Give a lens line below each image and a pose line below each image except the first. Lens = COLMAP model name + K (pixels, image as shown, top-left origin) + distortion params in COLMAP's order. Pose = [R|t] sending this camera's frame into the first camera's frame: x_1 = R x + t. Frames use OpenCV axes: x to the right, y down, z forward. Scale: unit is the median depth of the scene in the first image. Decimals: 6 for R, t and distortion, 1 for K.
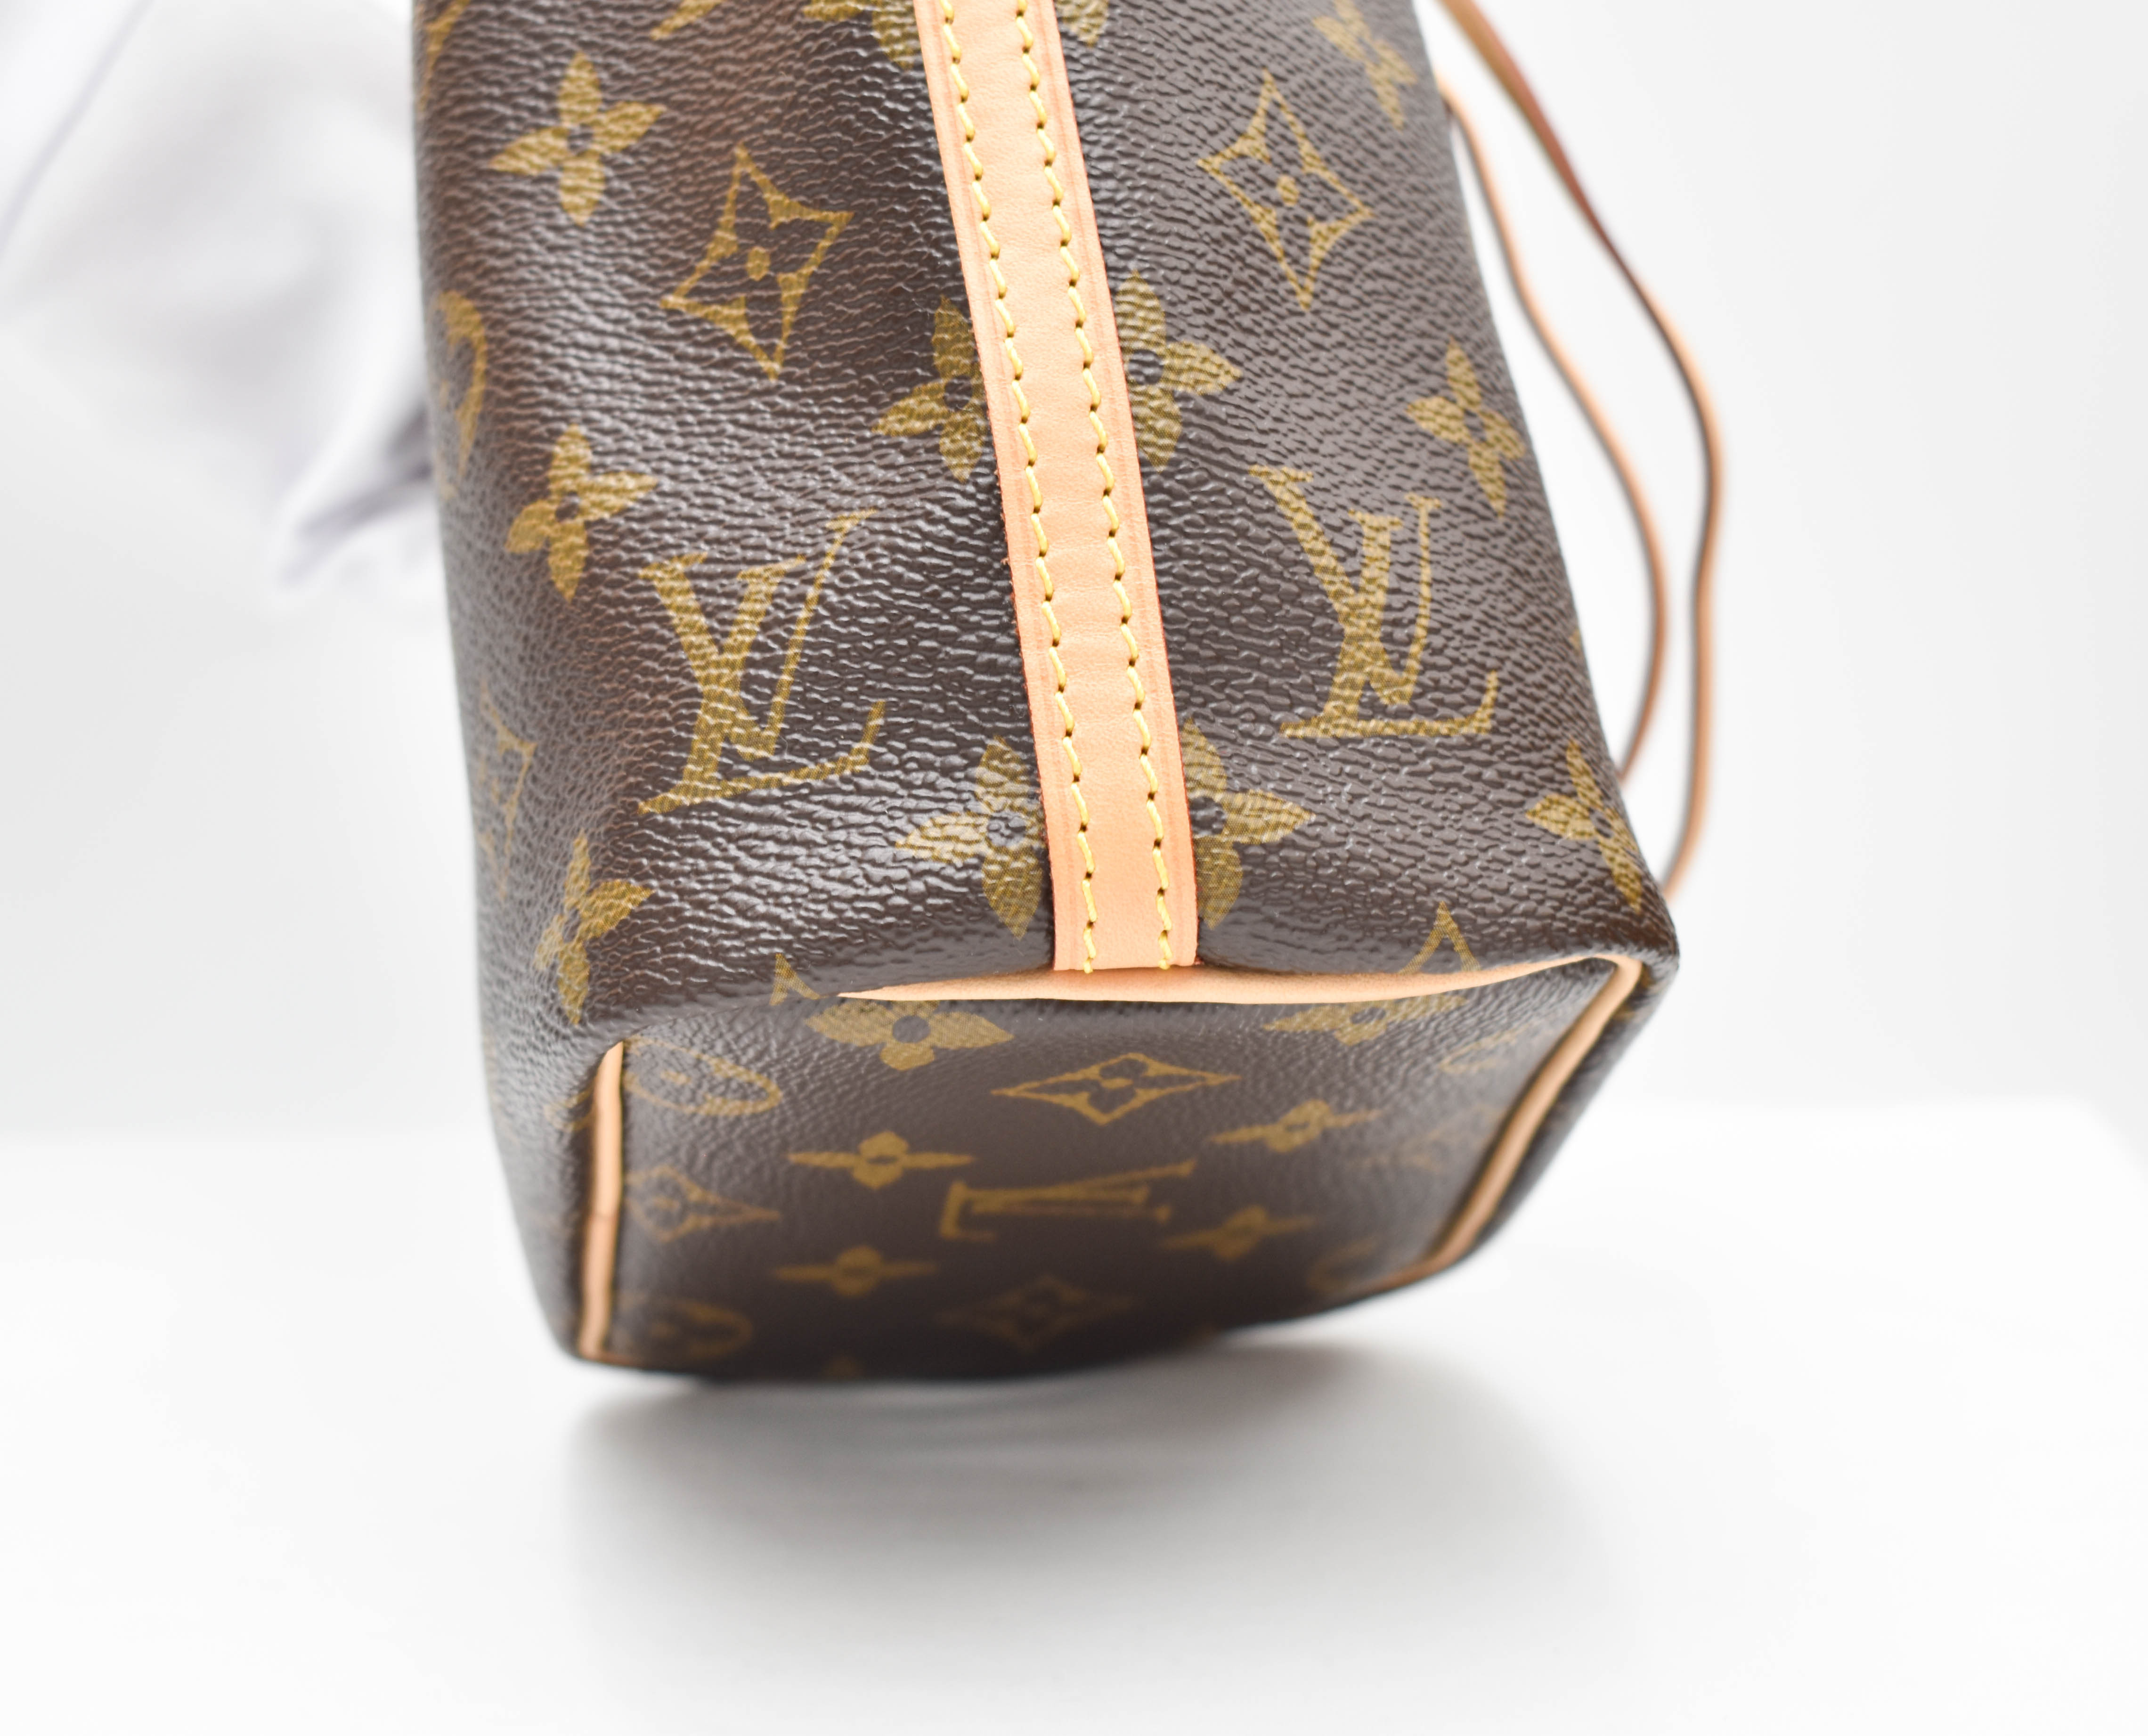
lens RADIAL K [[4016.5, 0, 1072.8], [0, 4016.5, 867.0], [0, 0, 1]] dist [0.078216, 0.000000]
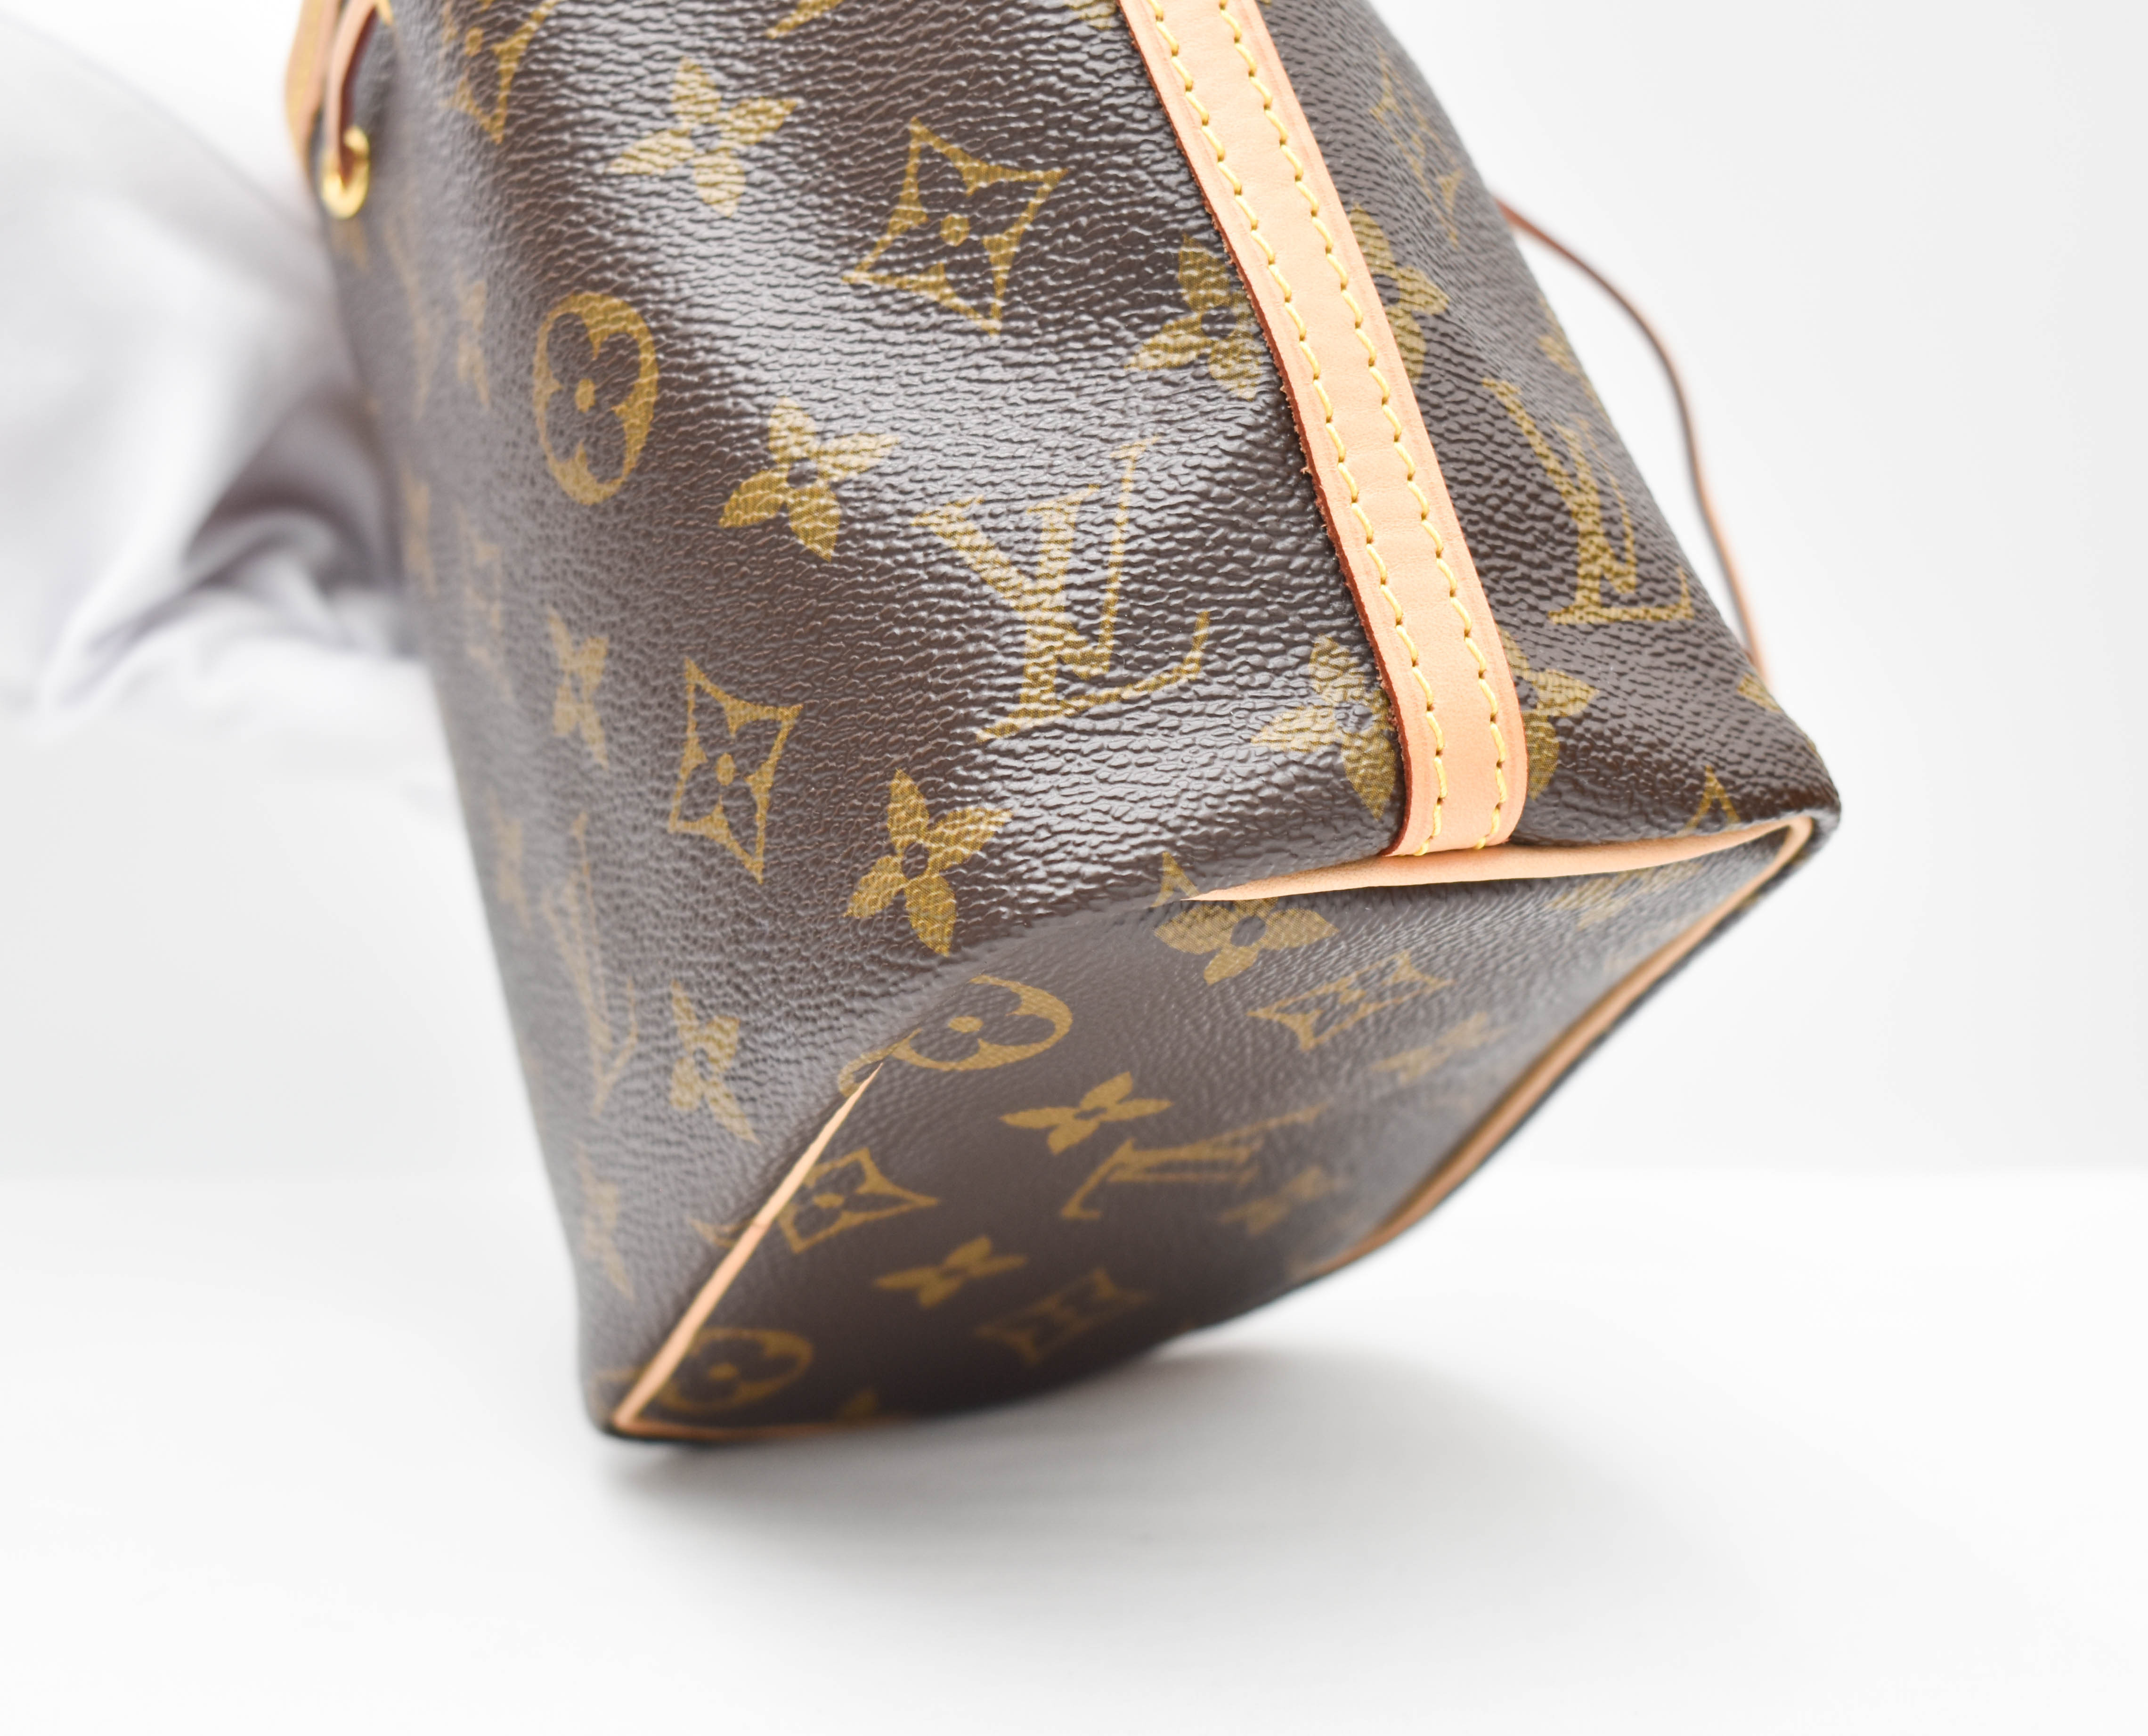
lens RADIAL K [[4016.5, 0, 1071.9], [0, 4016.5, 869.6], [0, 0, 1]] dist [0.078216, 0.000000]
pose [[0.951623, -0.085306, 0.295189, -0.384679], [0.111058, 0.991233, -0.071572, 0.093314], [-0.286495, 0.100892, 0.952754, 0.029404]]
